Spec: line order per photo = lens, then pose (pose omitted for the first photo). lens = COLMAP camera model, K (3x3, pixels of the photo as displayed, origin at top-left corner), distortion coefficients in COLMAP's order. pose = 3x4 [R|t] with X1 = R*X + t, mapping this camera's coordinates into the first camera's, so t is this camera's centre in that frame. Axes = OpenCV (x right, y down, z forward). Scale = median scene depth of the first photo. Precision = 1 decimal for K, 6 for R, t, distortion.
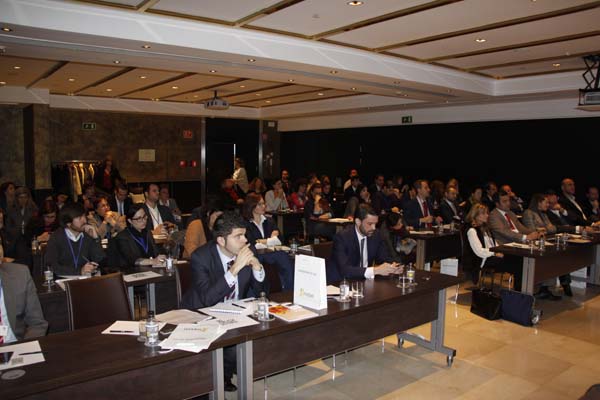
lens RADIAL K [[503.8, 0, 293.6], [0, 503.8, 201.0], [0, 0, 1]] dist [-0.011313, 0.006475]
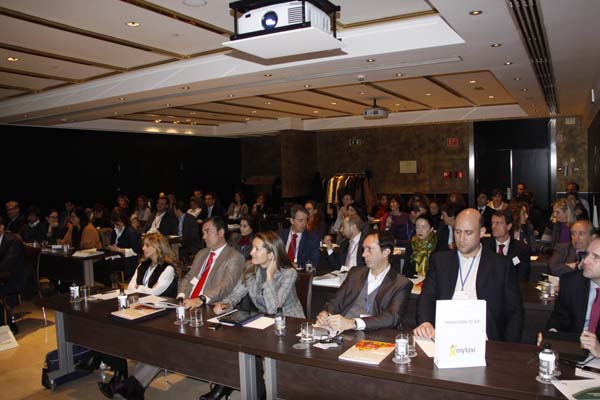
lens RADIAL K [[503.8, 0, 293.8], [0, 503.8, 199.0], [0, 0, 1]] dist [-0.011313, 0.006475]
pose [[0.418619, 0.036546, -0.907426, 0.506305], [-0.051843, 0.998522, 0.016298, -0.031236], [0.906681, 0.040221, 0.419895, 0.371951]]
